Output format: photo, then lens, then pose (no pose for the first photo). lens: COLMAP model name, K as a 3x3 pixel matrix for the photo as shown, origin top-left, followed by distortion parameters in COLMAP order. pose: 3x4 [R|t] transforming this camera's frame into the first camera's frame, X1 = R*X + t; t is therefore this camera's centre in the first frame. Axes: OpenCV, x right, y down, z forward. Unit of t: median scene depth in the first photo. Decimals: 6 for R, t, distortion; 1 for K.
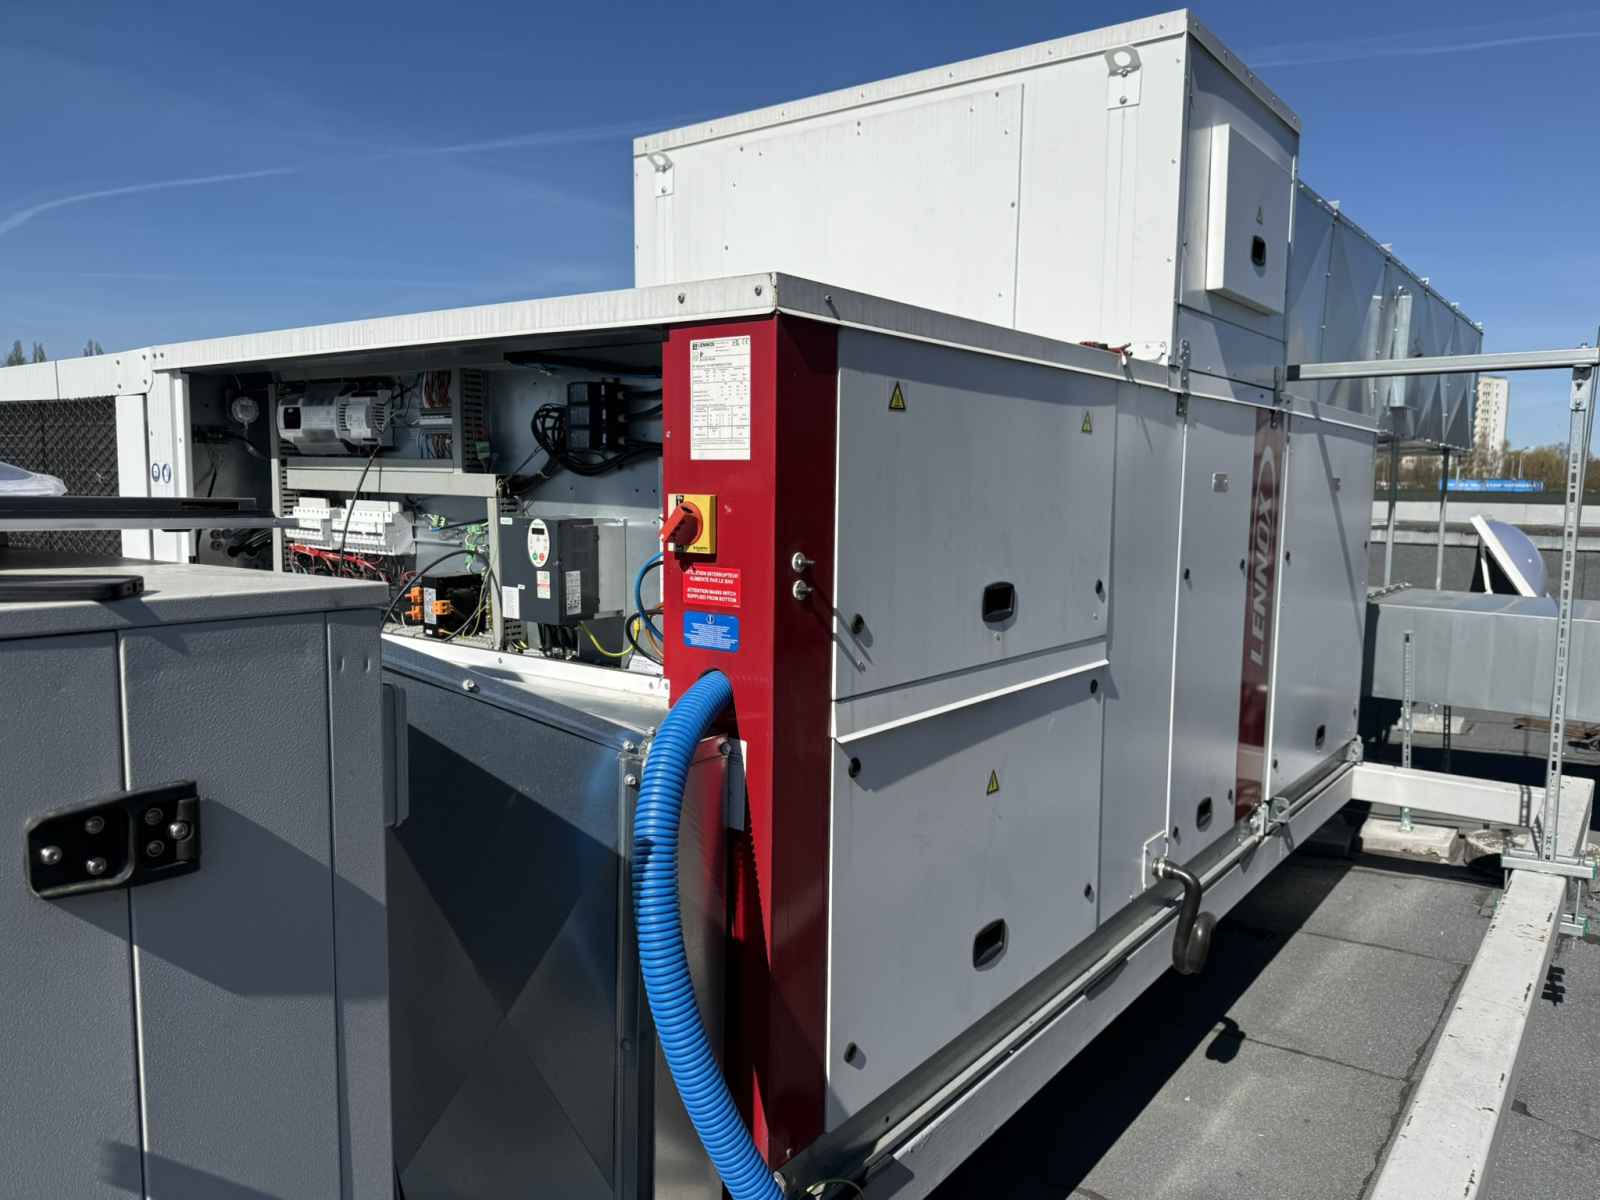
lens RADIAL K [[1149.0, 0, 840.1], [0, 1149.0, 605.0], [0, 0, 1]] dist [0.041663, -0.064663]
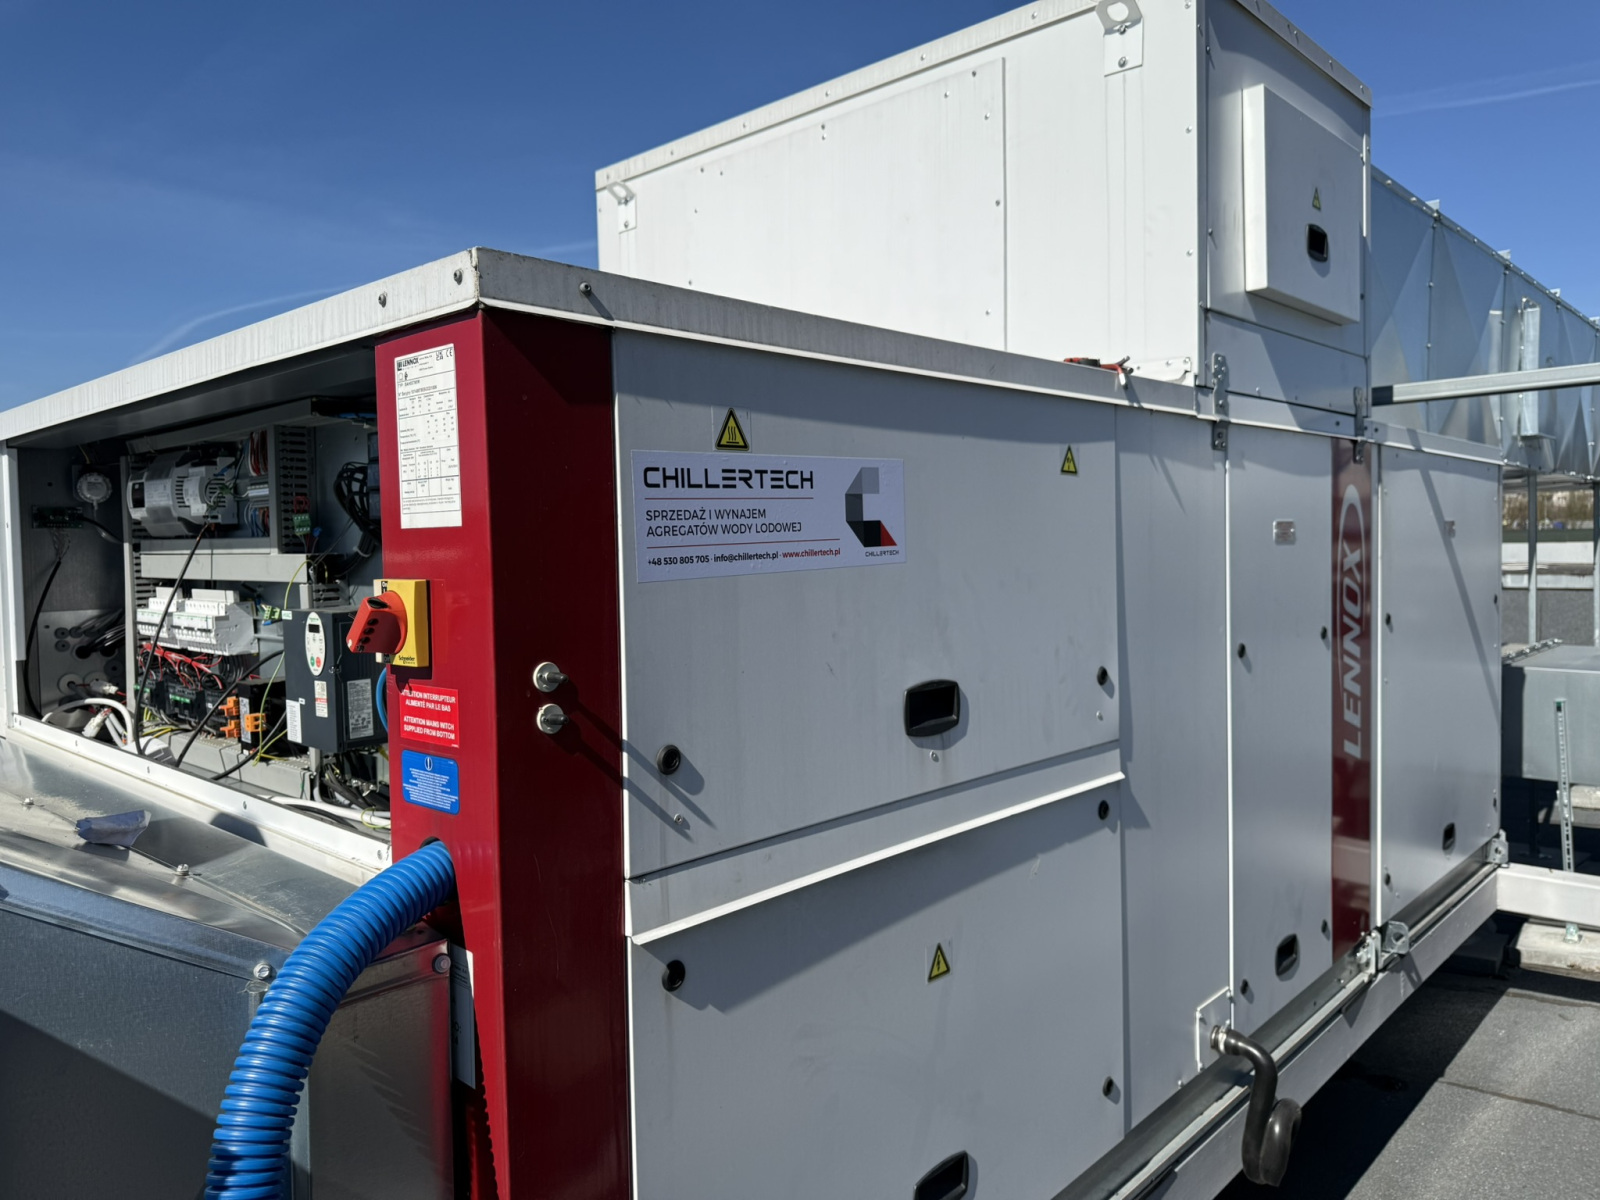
lens RADIAL K [[1149.0, 0, 836.2], [0, 1149.0, 580.9], [0, 0, 1]] dist [0.041663, -0.064663]
pose [[0.994041, -0.029552, -0.104926, 0.140836], [0.021804, 0.997003, -0.074233, -0.027468], [0.106805, 0.071503, 0.991706, 0.245111]]
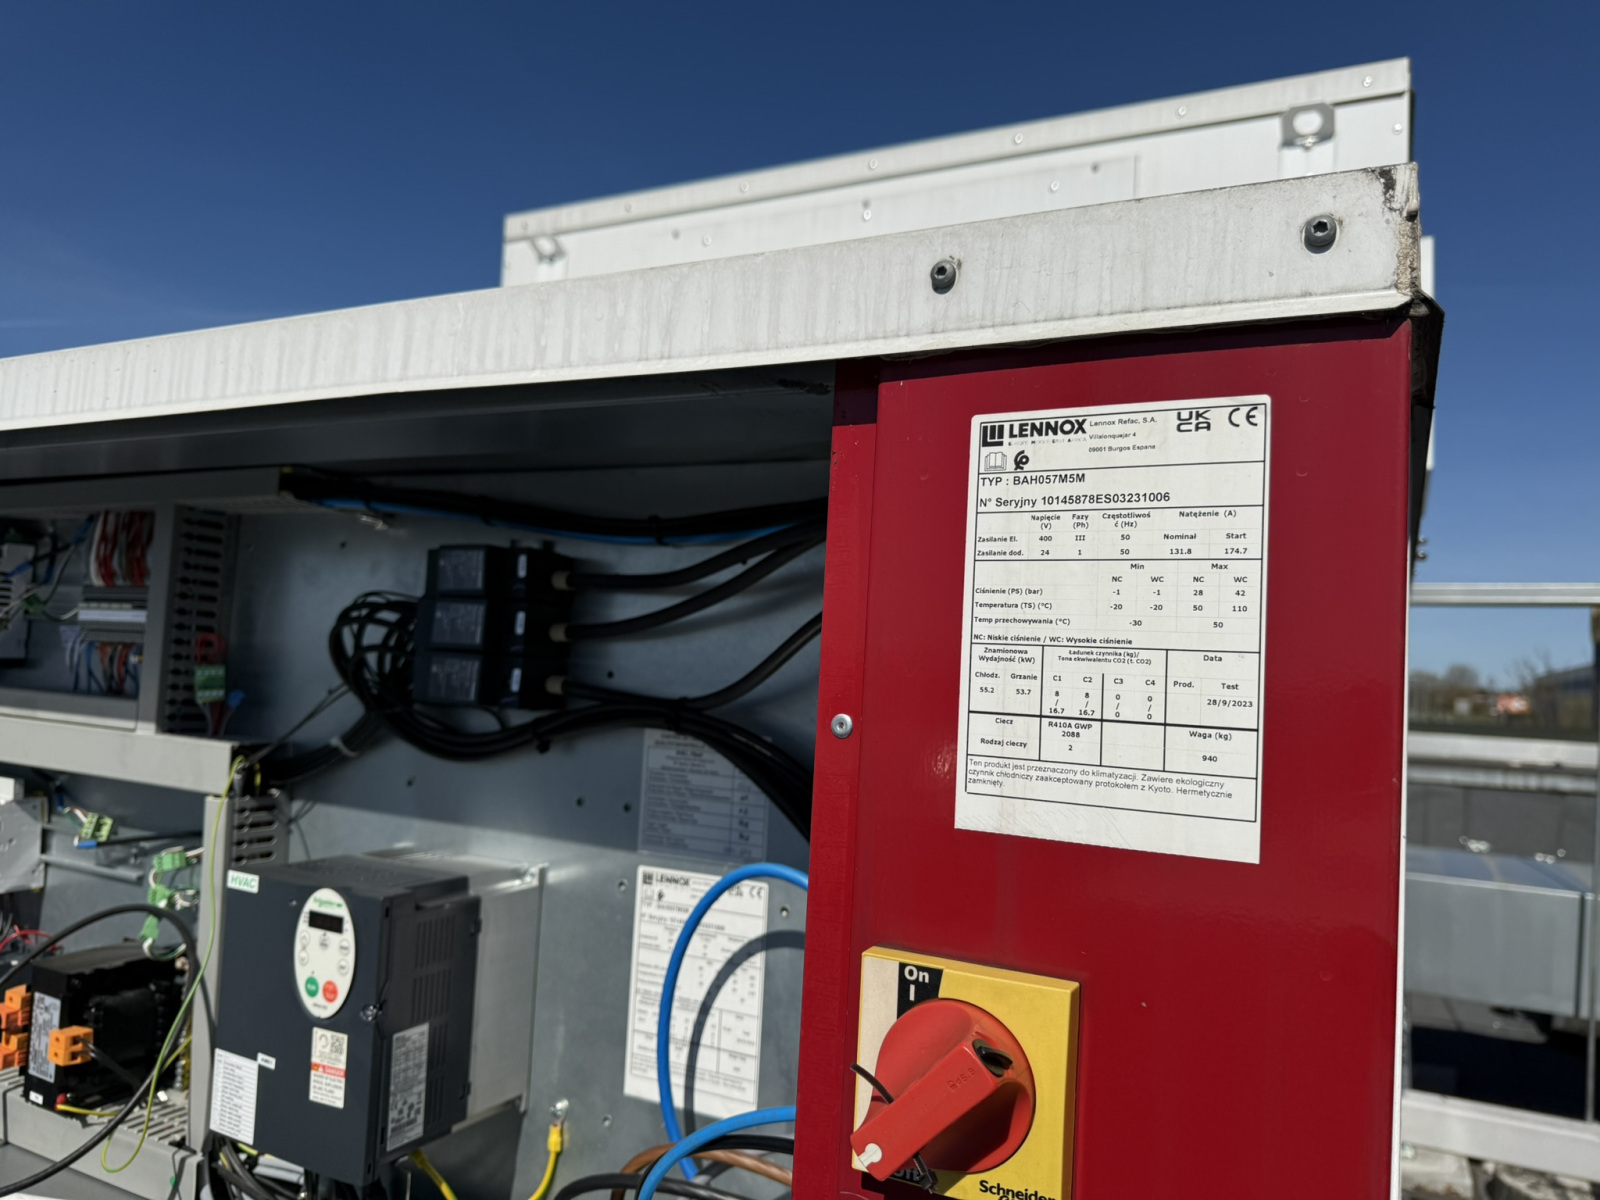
lens RADIAL K [[1149.0, 0, 807.6], [0, 1149.0, 594.2], [0, 0, 1]] dist [0.041663, -0.064663]
pose [[0.987149, 0.048508, 0.152264, -0.148104], [-0.021282, 0.984235, -0.175580, -0.093715], [-0.158381, 0.170083, 0.972619, 0.512974]]
